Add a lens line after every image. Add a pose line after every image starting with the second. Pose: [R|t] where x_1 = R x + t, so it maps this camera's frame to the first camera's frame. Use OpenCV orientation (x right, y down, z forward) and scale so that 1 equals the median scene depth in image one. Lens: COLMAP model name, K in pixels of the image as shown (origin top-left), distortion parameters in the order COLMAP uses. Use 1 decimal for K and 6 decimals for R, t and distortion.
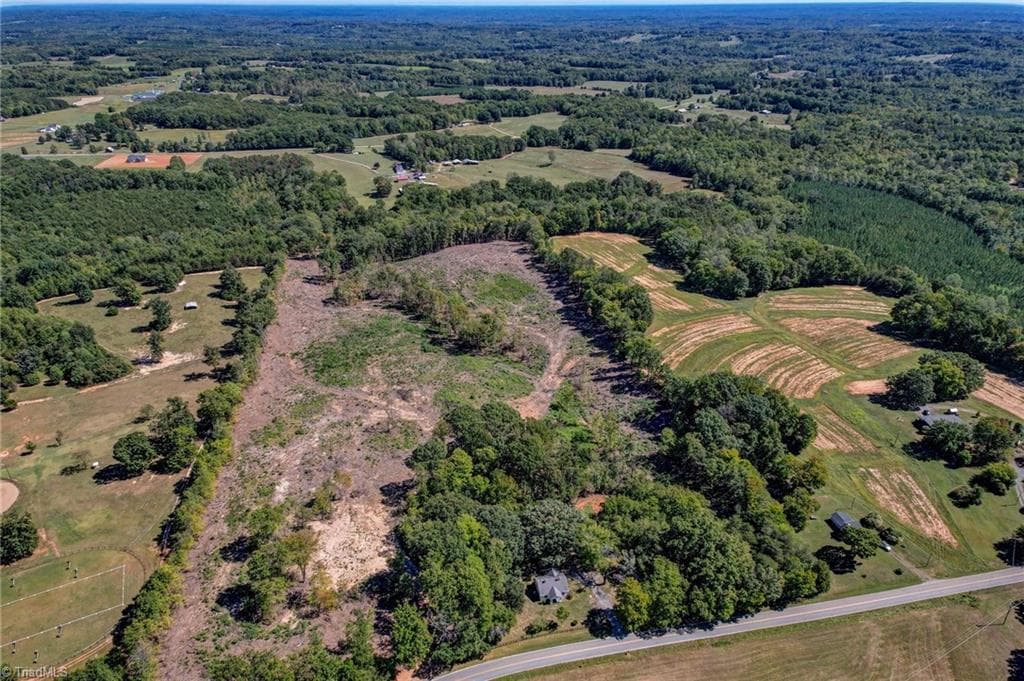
lens RADIAL K [[644.5, 0, 517.5], [0, 644.5, 348.2], [0, 0, 1]] dist [0.082844, -0.057875]
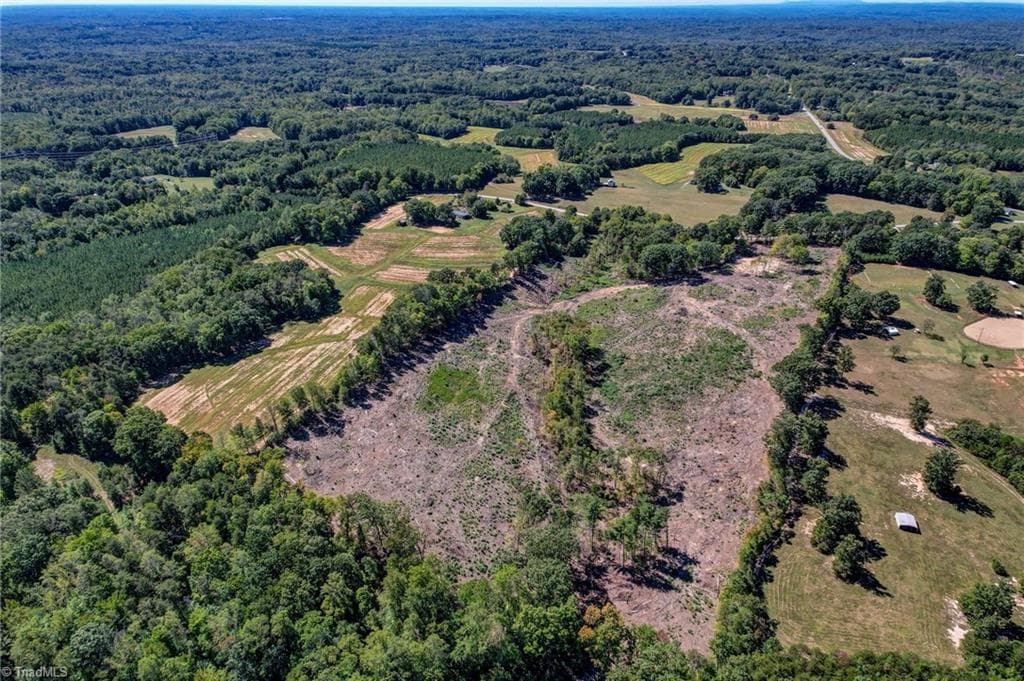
lens RADIAL K [[644.5, 0, 508.2], [0, 644.5, 343.0], [0, 0, 1]] dist [0.082844, -0.057875]
pose [[-0.740652, -0.307933, 0.597170, -0.576522], [0.316030, 0.624673, 0.714079, -0.746937], [-0.592925, 0.717607, -0.365349, 1.407180]]
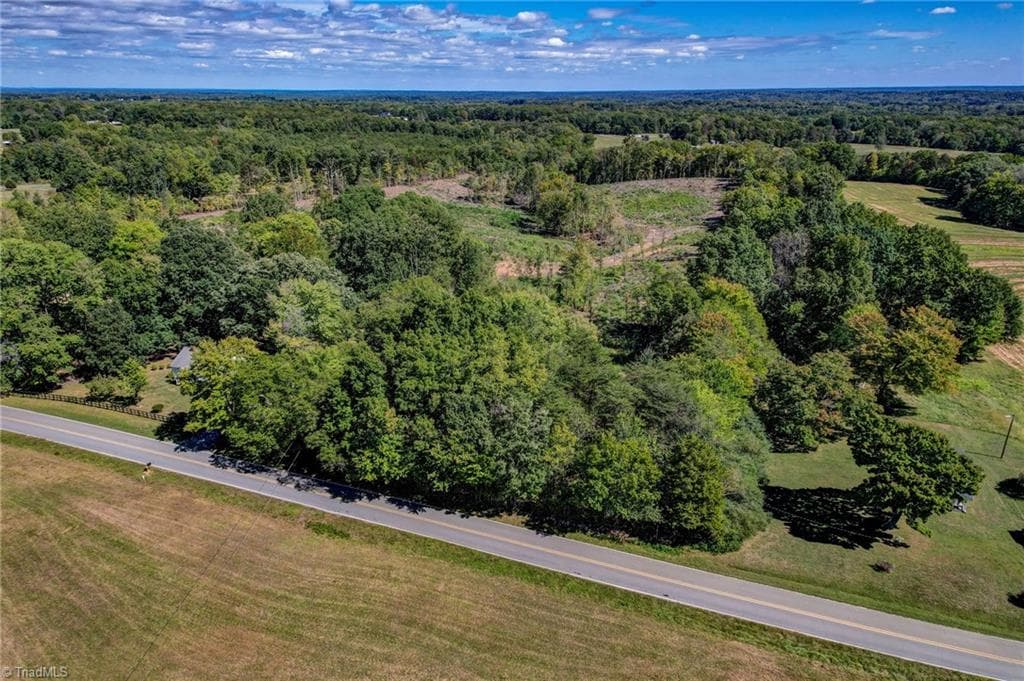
lens RADIAL K [[644.5, 0, 509.9], [0, 644.5, 356.7], [0, 0, 1]] dist [0.082844, -0.057875]
pose [[0.839051, 0.205651, -0.503688, 0.286549], [-0.253696, 0.966883, -0.027840, 0.168606], [0.481282, 0.151143, 0.863437, 0.354734]]
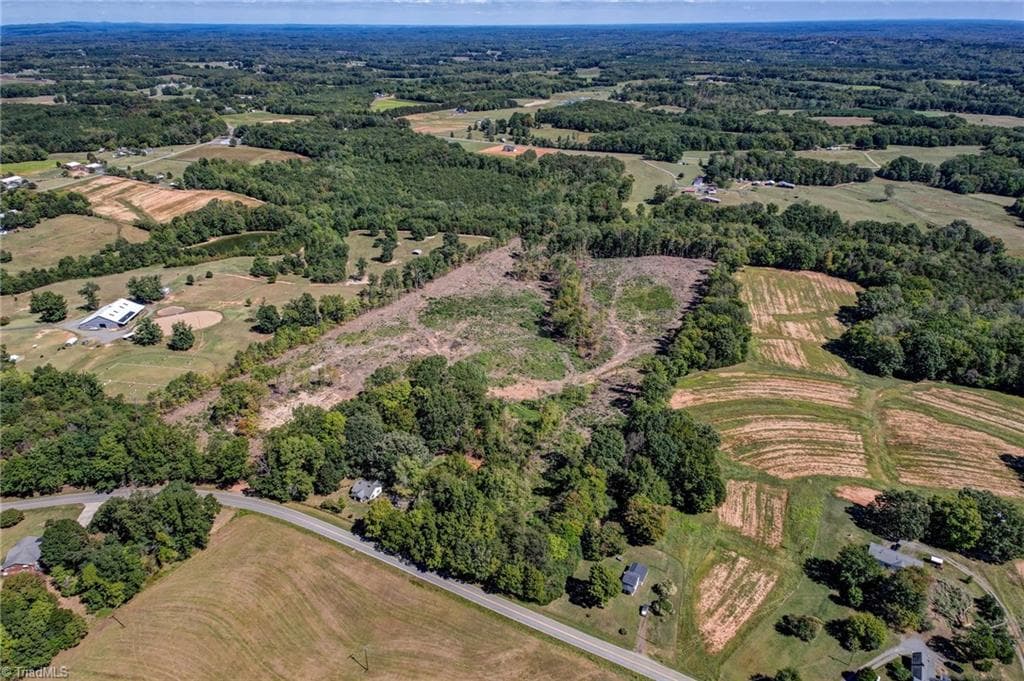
lens RADIAL K [[644.5, 0, 508.4], [0, 644.5, 337.8], [0, 0, 1]] dist [0.082844, -0.057875]
pose [[0.769497, 0.275805, -0.576026, 0.486753], [-0.294444, 0.953574, 0.063238, -0.038809], [0.566725, 0.120946, 0.814982, 0.056992]]
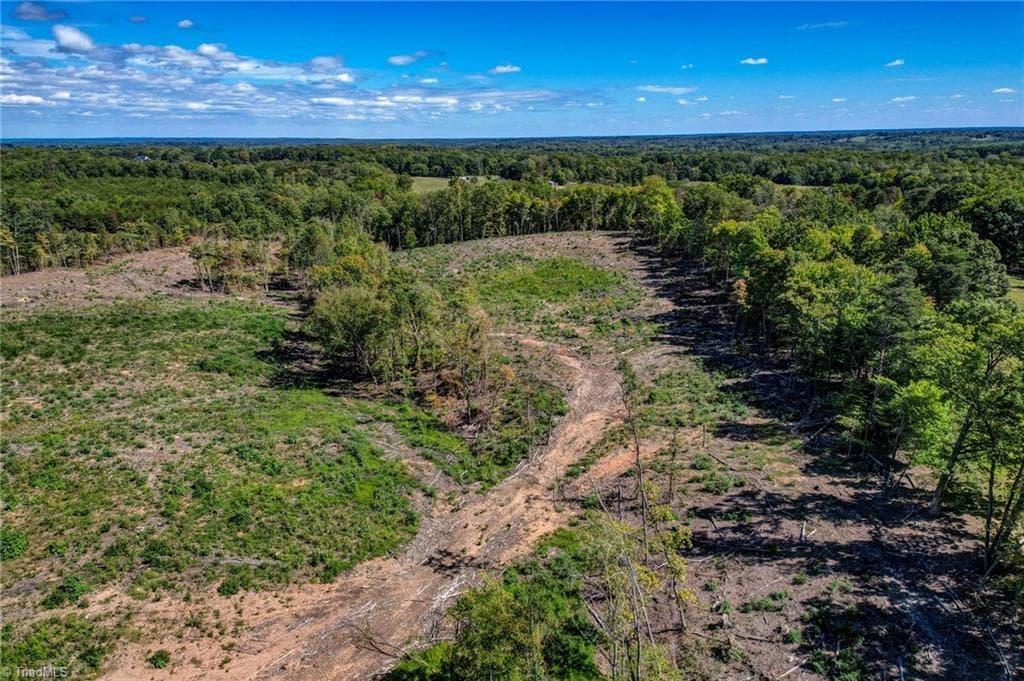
lens RADIAL K [[644.5, 0, 513.9], [0, 644.5, 365.0], [0, 0, 1]] dist [0.082844, -0.057875]
pose [[0.956559, 0.087776, -0.278013, 0.098329], [-0.127657, 0.983428, -0.128735, 0.025560], [0.262106, 0.158633, 0.951912, 0.698952]]
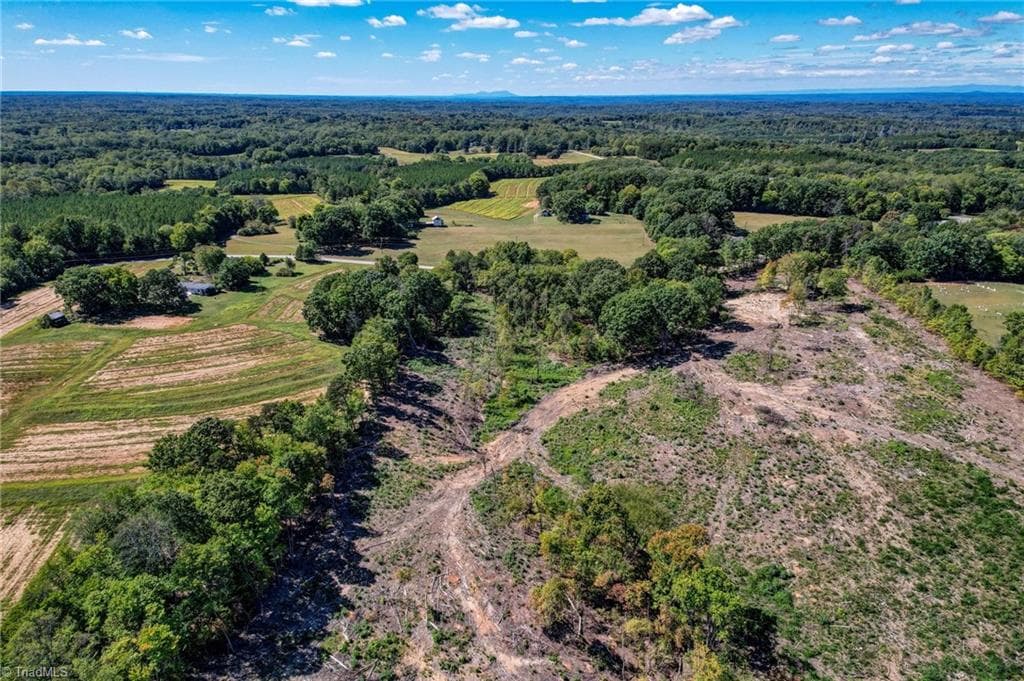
lens RADIAL K [[644.5, 0, 511.5], [0, 644.5, 345.4], [0, 0, 1]] dist [0.082844, -0.057875]
pose [[-0.955648, -0.108210, 0.273912, -0.084850], [0.135593, 0.663961, 0.735371, -0.371453], [-0.261441, 0.739896, -0.619840, 1.142224]]
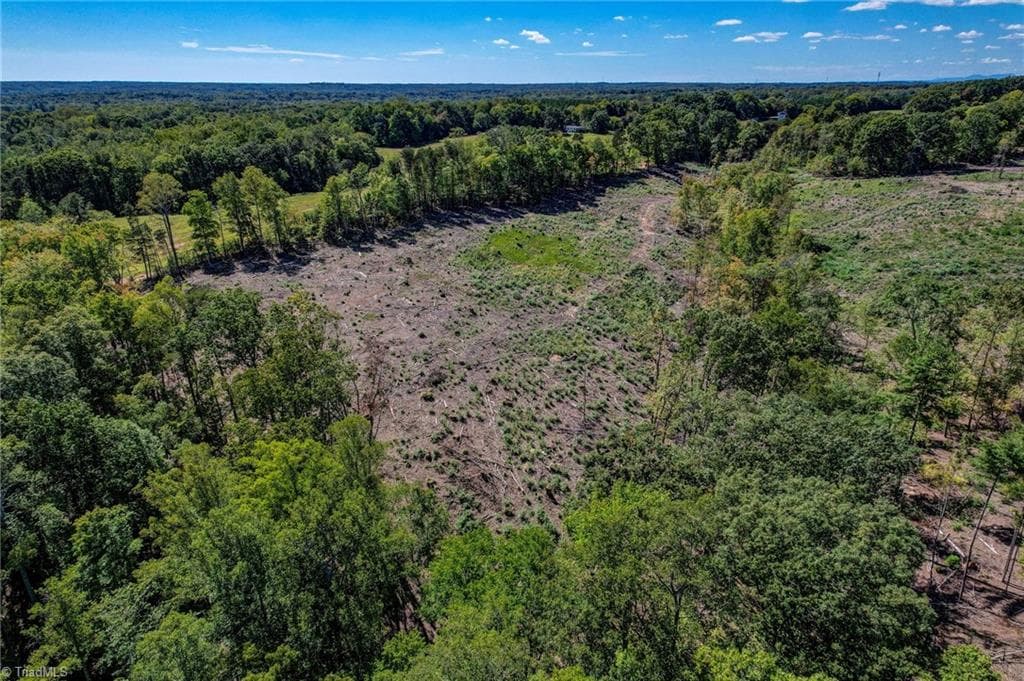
lens RADIAL K [[644.5, 0, 509.6], [0, 644.5, 347.7], [0, 0, 1]] dist [0.082844, -0.057875]
pose [[-0.607339, -0.296886, 0.736884, -0.381523], [0.374894, 0.710673, 0.595313, -0.346776], [-0.700424, 0.637810, -0.320319, 1.384929]]
